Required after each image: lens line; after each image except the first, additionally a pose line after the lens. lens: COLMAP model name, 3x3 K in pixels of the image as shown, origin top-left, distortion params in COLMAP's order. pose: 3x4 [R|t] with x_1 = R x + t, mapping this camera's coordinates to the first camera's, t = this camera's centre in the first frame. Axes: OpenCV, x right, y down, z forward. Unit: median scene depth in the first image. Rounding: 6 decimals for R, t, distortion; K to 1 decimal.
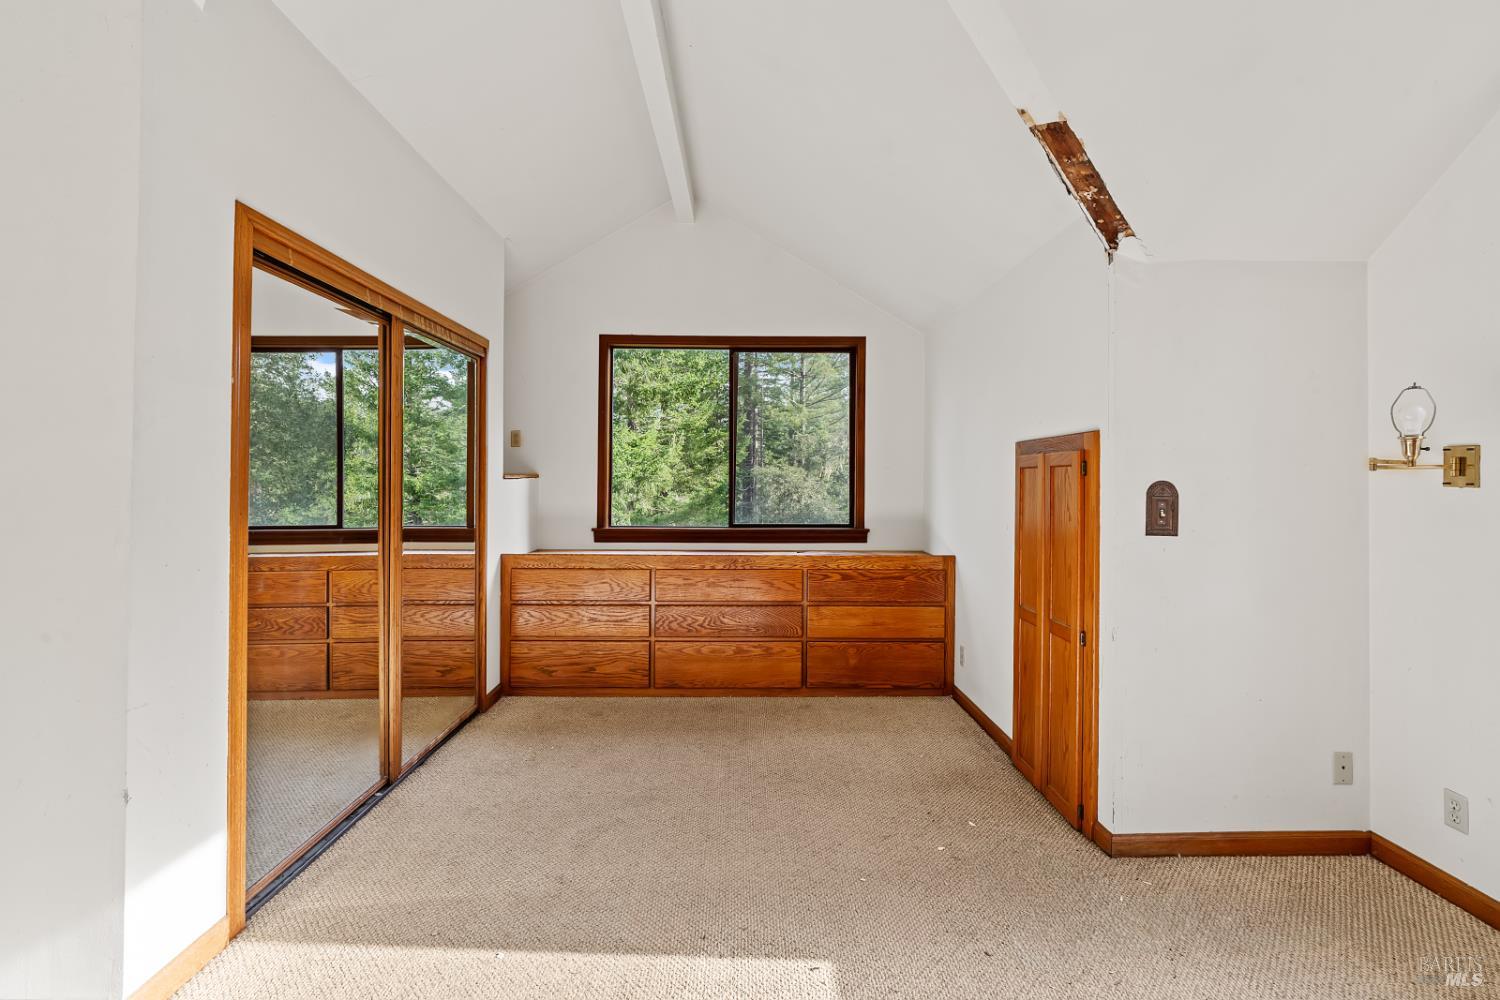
lens RADIAL K [[679.2, 0, 749.9], [0, 679.2, 471.9], [0, 0, 1]] dist [-0.009792, 0.004366]
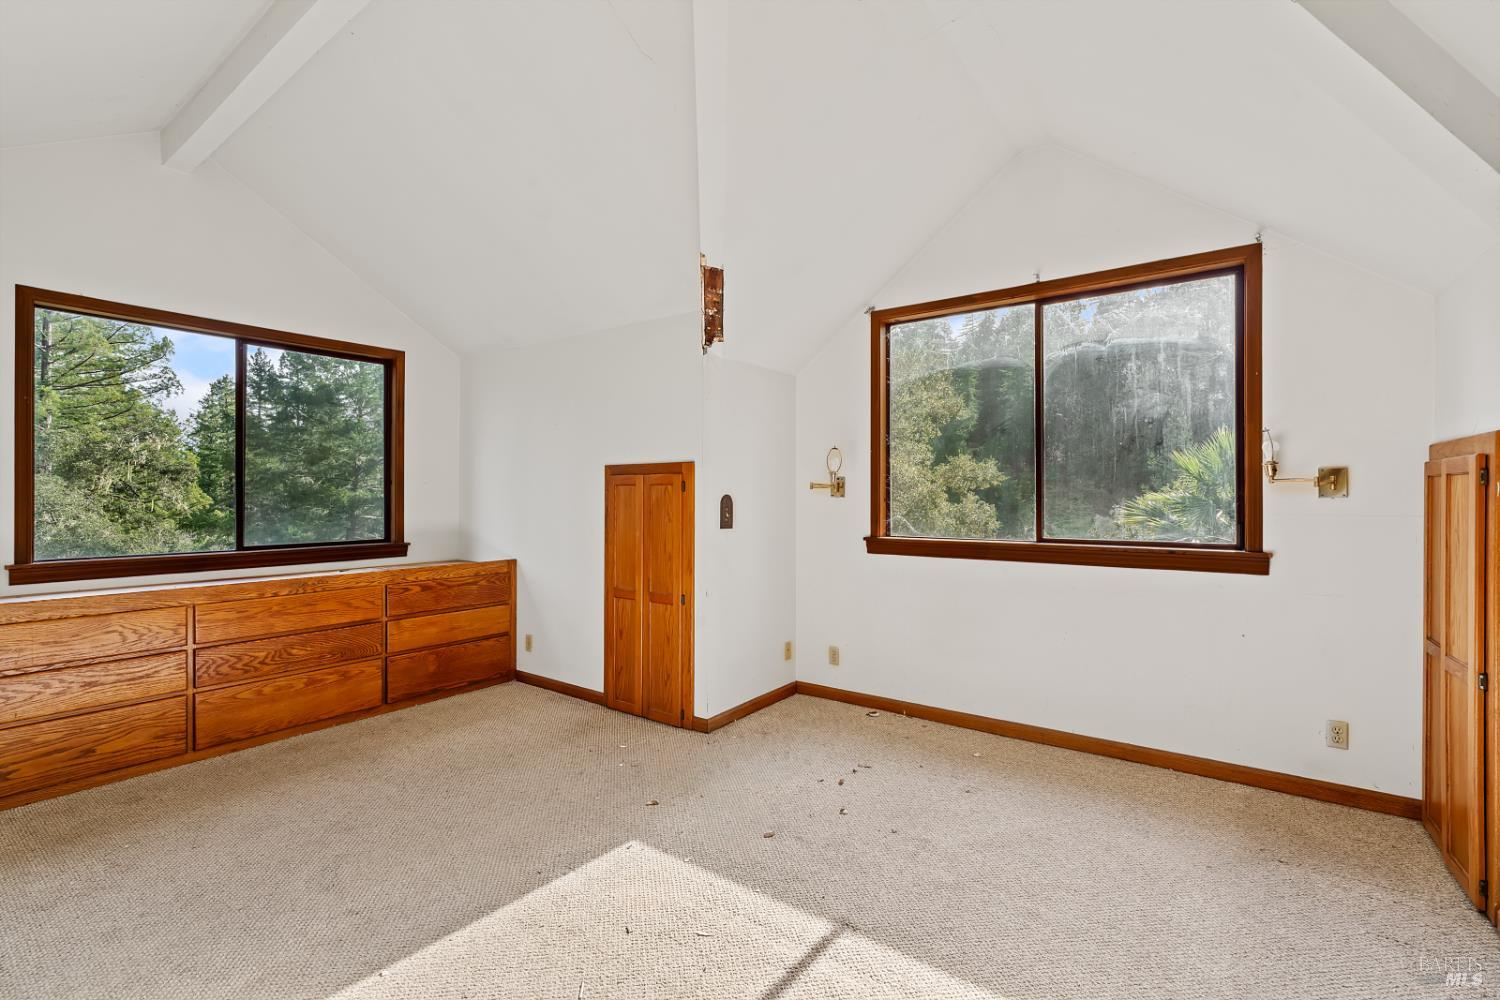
lens RADIAL K [[679.2, 0, 737.3], [0, 679.2, 496.0], [0, 0, 1]] dist [-0.009792, 0.004366]
pose [[0.606567, -0.004741, 0.795018, -0.391610], [-0.008295, 0.999890, 0.012291, -0.002108], [-0.794989, -0.014050, 0.606461, -0.003724]]
